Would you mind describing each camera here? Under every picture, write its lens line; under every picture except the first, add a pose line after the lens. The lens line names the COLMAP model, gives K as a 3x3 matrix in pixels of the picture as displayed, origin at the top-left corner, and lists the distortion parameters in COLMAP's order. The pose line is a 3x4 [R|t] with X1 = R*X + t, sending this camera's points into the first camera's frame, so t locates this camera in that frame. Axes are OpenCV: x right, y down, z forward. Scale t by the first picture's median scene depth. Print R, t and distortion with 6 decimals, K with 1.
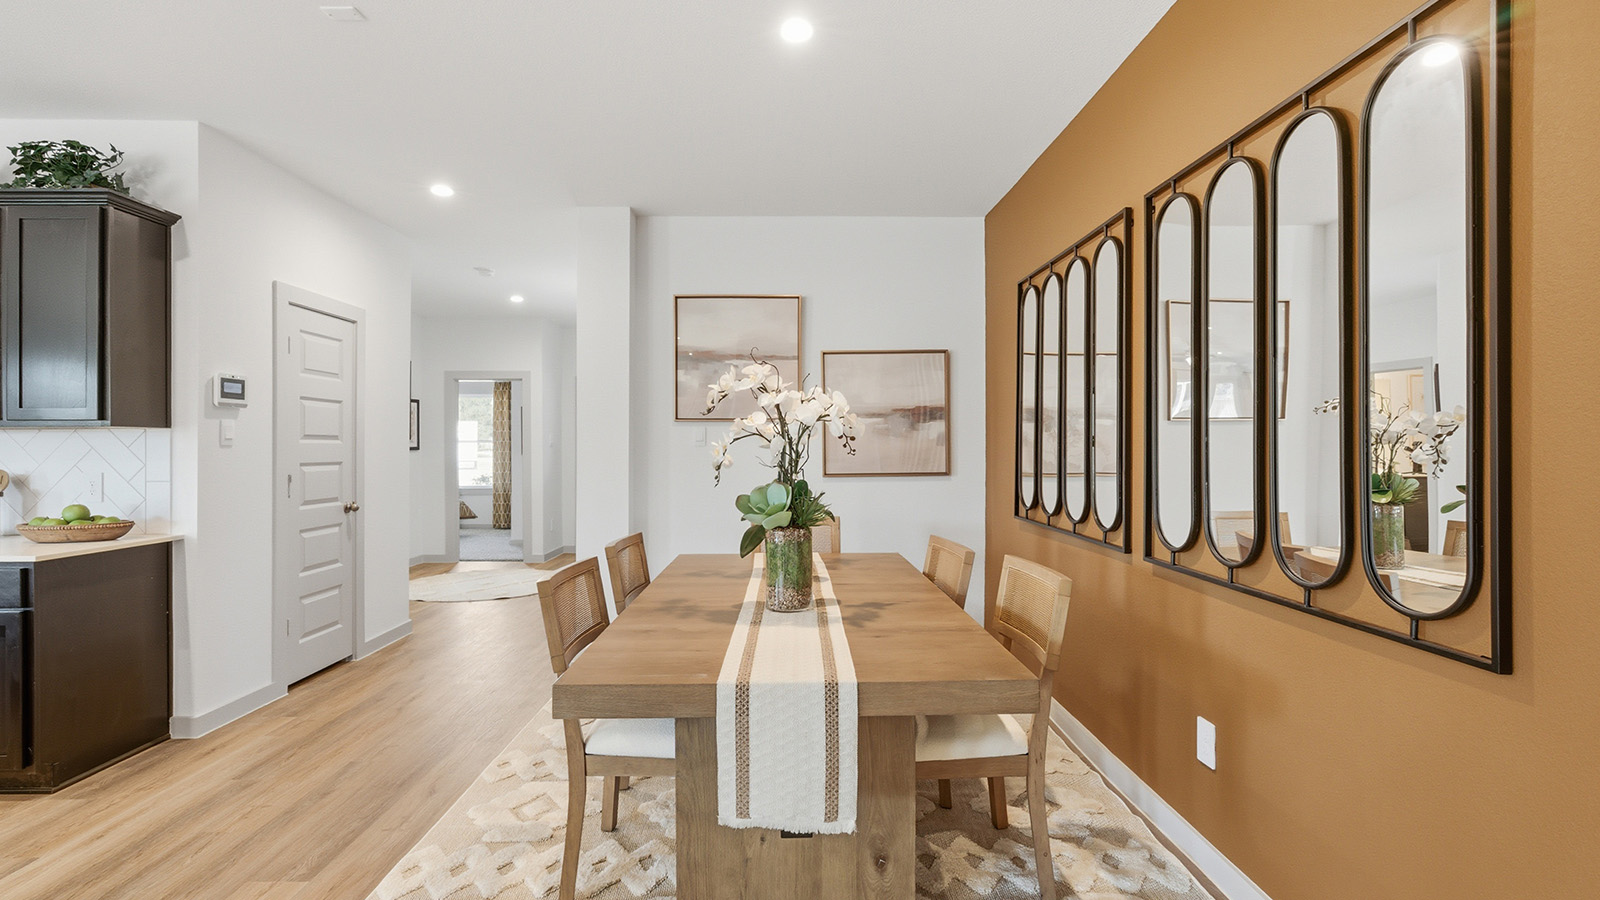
lens RADIAL K [[731.7, 0, 799.2], [0, 731.7, 445.9], [0, 0, 1]] dist [-0.009852, 0.004174]
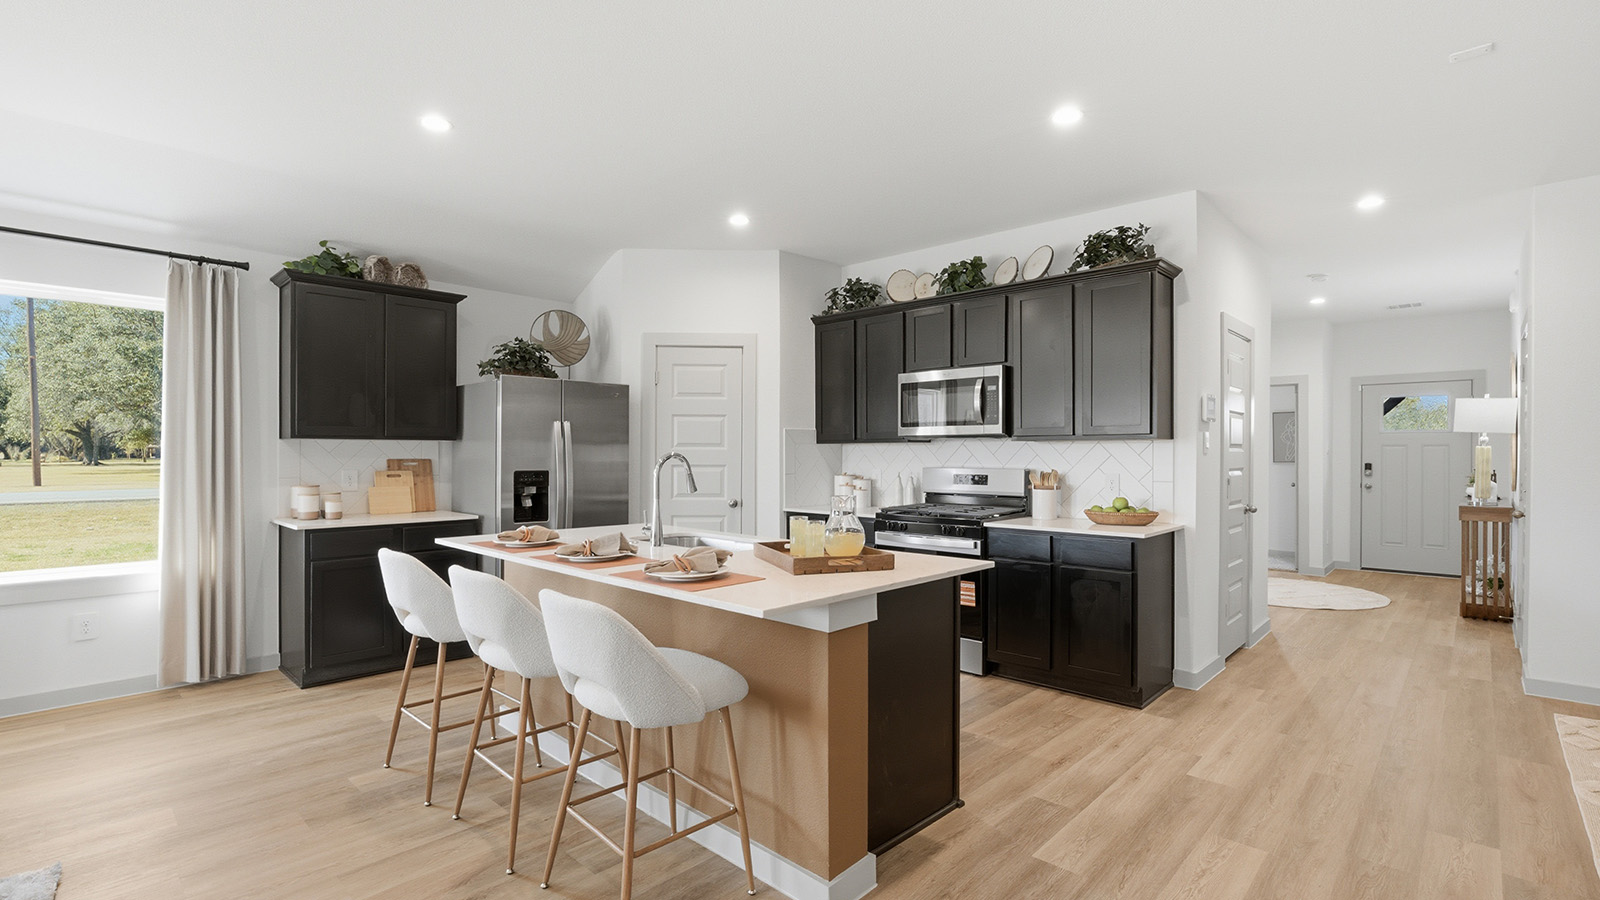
lens RADIAL K [[731.7, 0, 807.5], [0, 731.7, 454.6], [0, 0, 1]] dist [-0.009852, 0.004174]
pose [[0.721159, 0.002352, -0.692766, -0.444817], [-0.000010, 0.999994, 0.003386, -0.002608], [0.692770, -0.002435, 0.721154, -0.346938]]
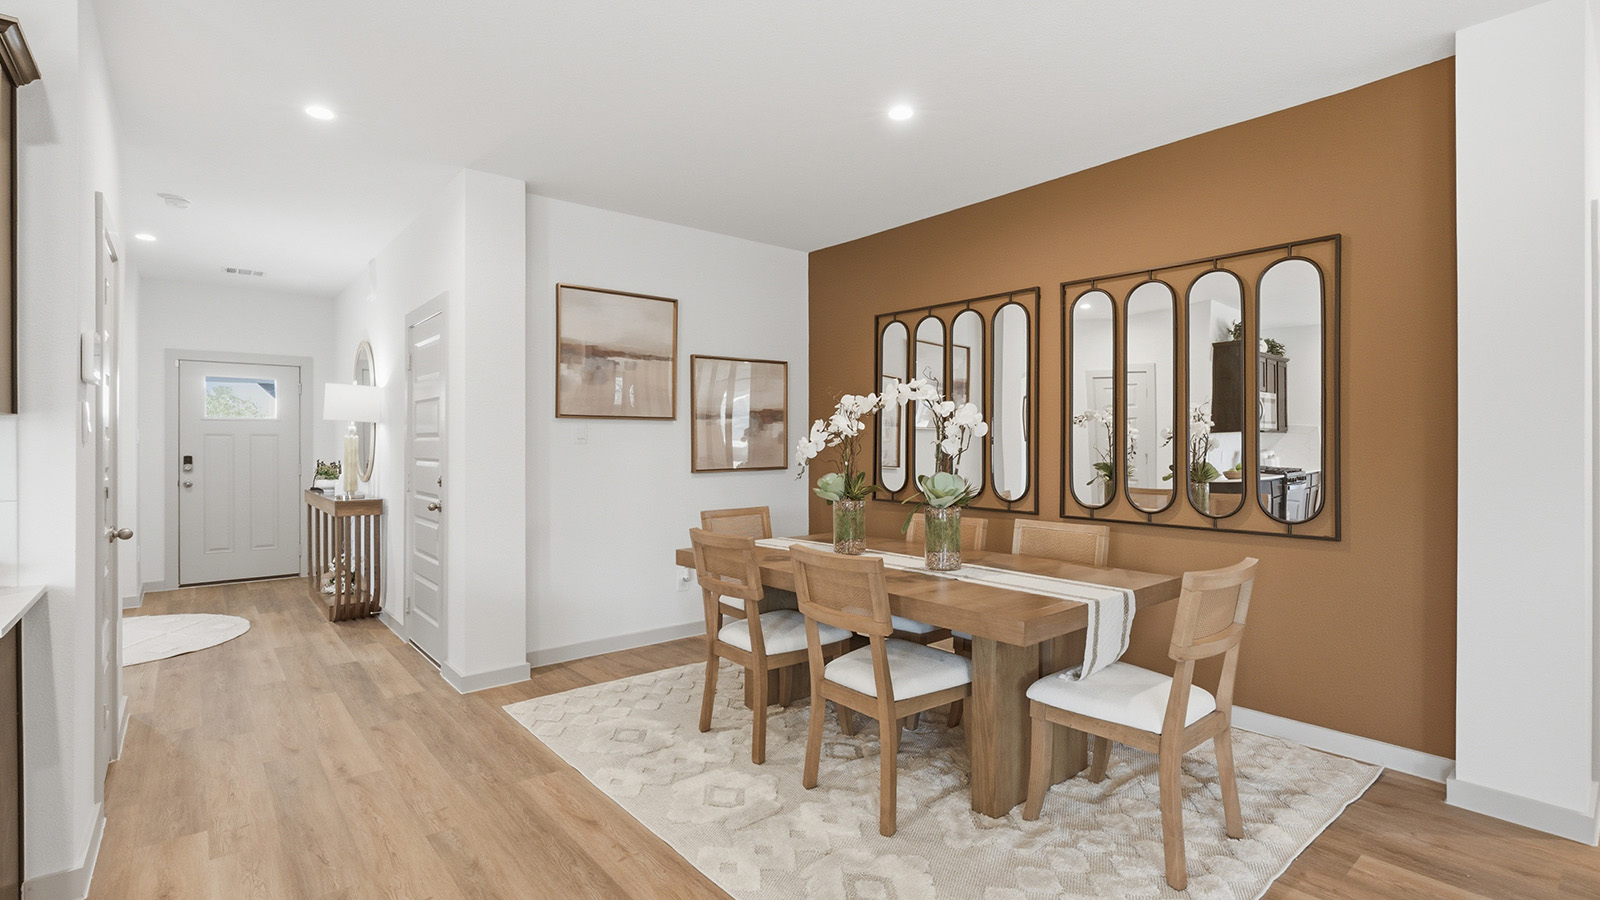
lens RADIAL K [[731.7, 0, 798.6], [0, 731.7, 447.9], [0, 0, 1]] dist [-0.009852, 0.004174]
pose [[0.777045, -0.002929, 0.629438, -0.736375], [-0.000793, 0.999984, 0.005632, -0.000227], [-0.629445, -0.004875, 0.777030, 0.107783]]
